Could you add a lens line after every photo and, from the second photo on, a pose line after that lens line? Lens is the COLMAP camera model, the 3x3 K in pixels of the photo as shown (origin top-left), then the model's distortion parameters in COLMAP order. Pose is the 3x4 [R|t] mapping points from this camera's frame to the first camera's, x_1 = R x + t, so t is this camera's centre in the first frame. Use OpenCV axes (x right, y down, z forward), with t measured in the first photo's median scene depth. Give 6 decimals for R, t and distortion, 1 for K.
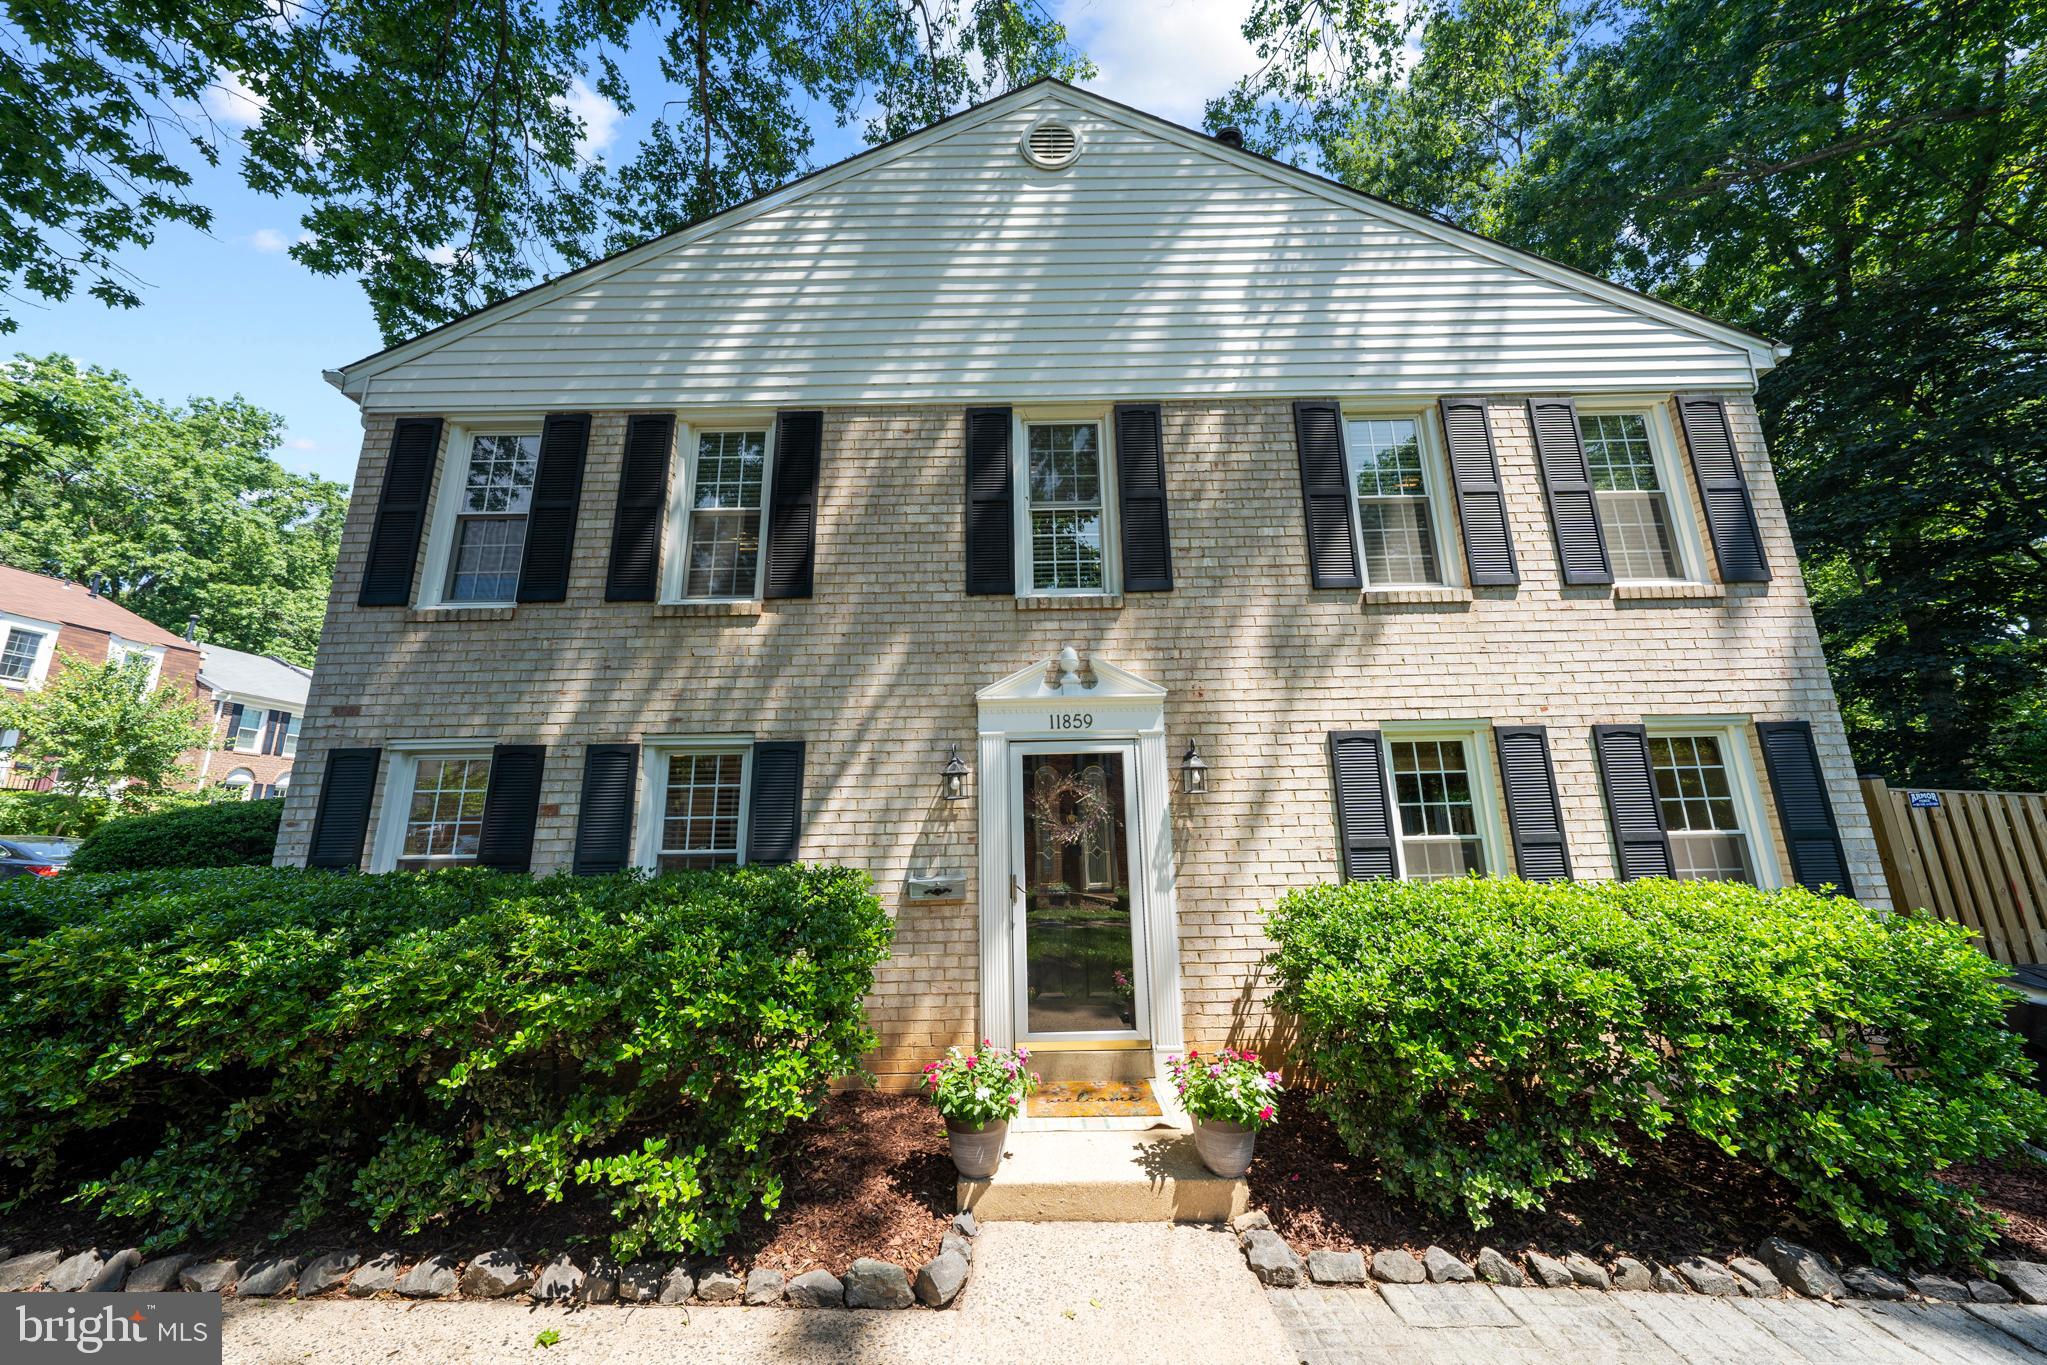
lens RADIAL K [[805.3, 0, 1025.2], [0, 805.3, 802.3], [0, 0, 1]] dist [-0.001784, -0.000083]
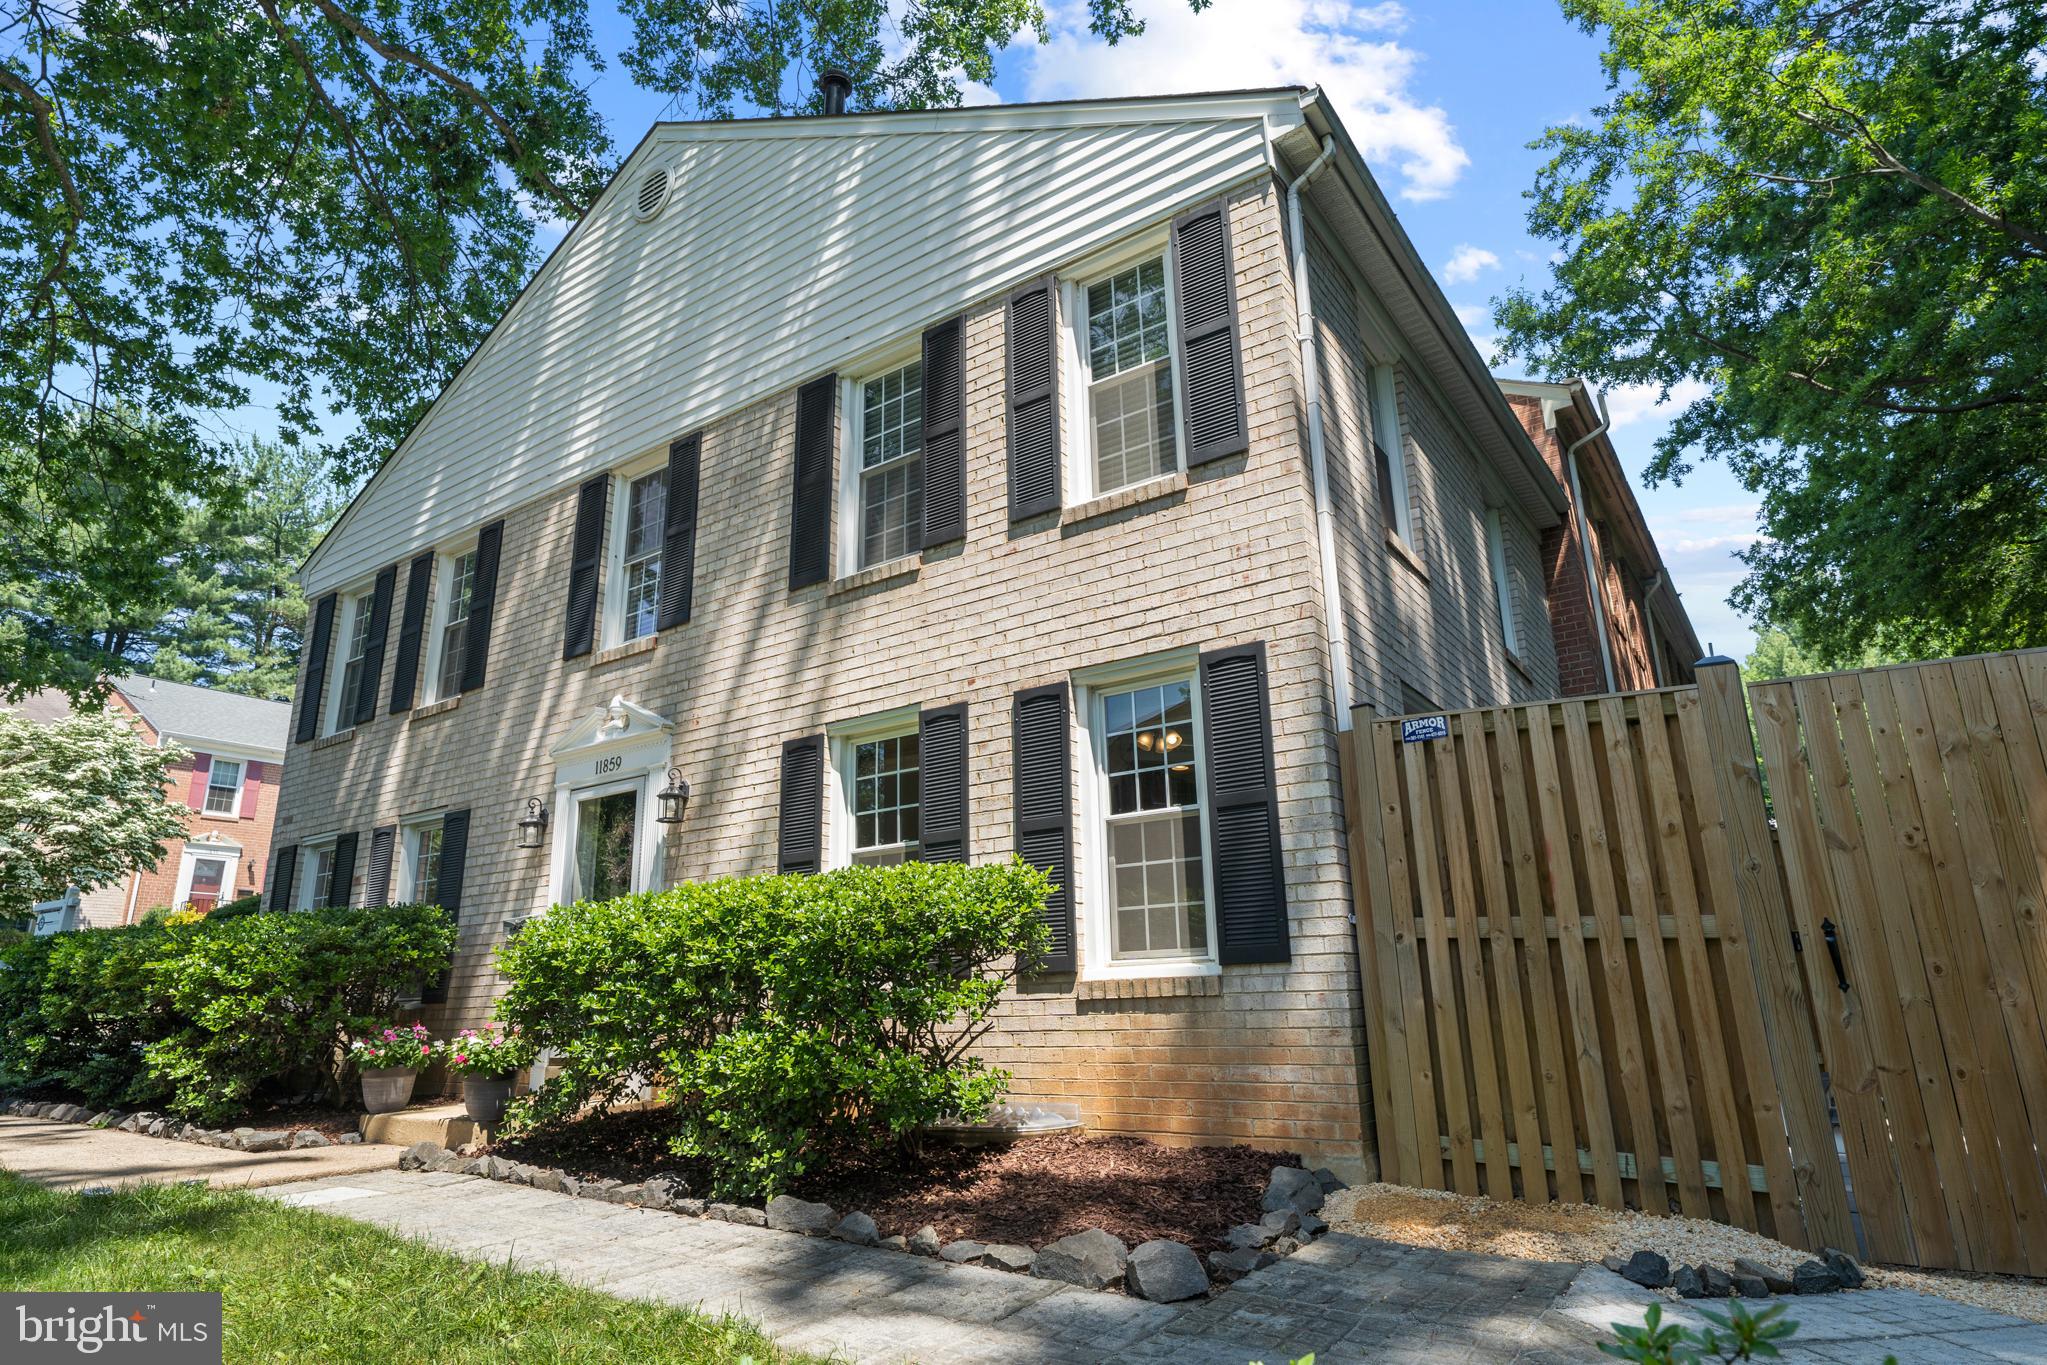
lens RADIAL K [[1145.2, 0, 1023.2], [0, 1145.2, 676.6], [0, 0, 1]] dist [0.024719, 0.000381]
pose [[0.819753, -0.160193, -0.549858, 1.317583], [0.143192, 0.986921, -0.074047, -0.022083], [0.554528, -0.018035, 0.831969, 0.010361]]
